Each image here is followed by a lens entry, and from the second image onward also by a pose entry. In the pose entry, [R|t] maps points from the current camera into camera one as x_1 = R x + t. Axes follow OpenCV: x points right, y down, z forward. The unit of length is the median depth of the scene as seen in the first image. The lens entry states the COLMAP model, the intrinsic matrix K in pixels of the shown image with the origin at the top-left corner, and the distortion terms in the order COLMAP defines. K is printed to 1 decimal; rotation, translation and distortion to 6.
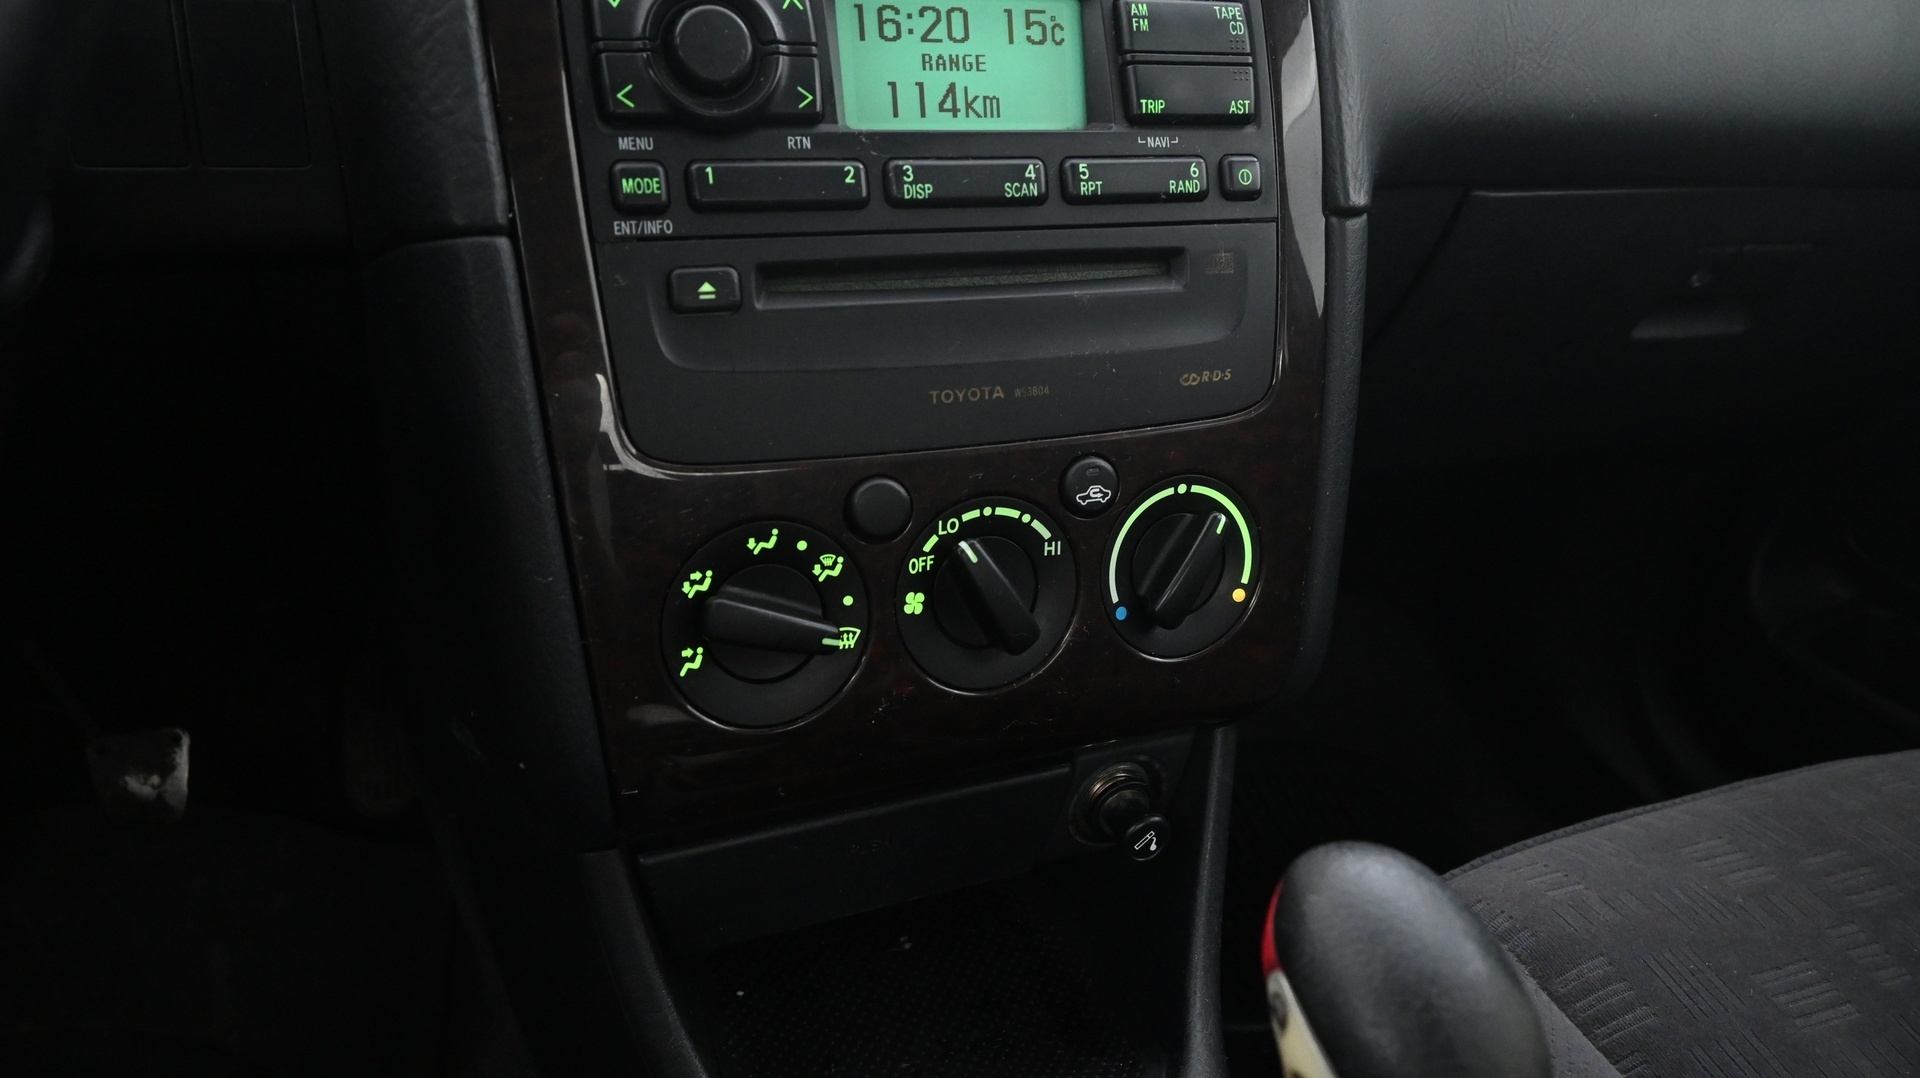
lens RADIAL K [[1322.3, 0, 956.3], [0, 1322.3, 532.7], [0, 0, 1]] dist [0.000953, -0.008225]
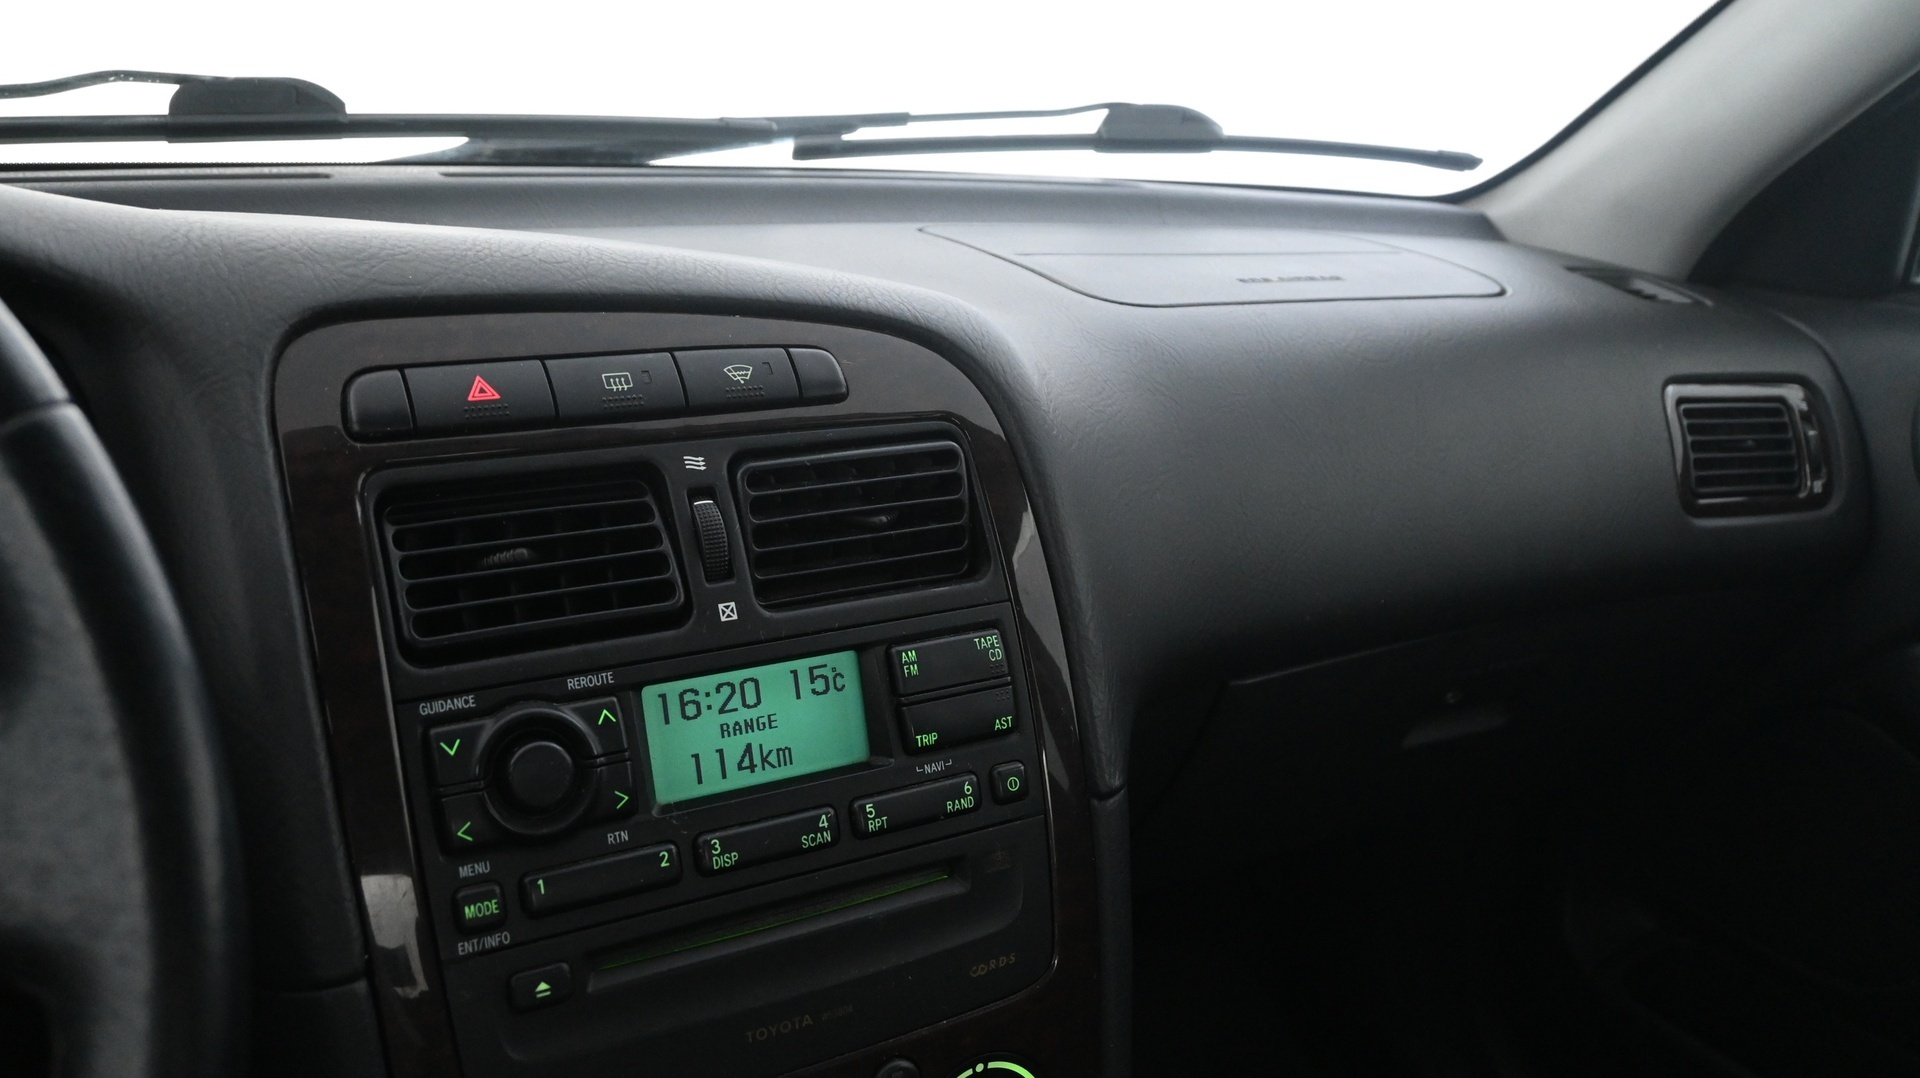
lens RADIAL K [[1623.4, 0, 969.7], [0, 1623.4, 517.2], [0, 0, 1]] dist [-0.020983, 0.017686]
pose [[0.986800, -0.057624, 0.151343, -0.014793], [0.077303, 0.988815, -0.127548, -0.333602], [-0.142301, 0.137563, 0.980218, -0.398651]]
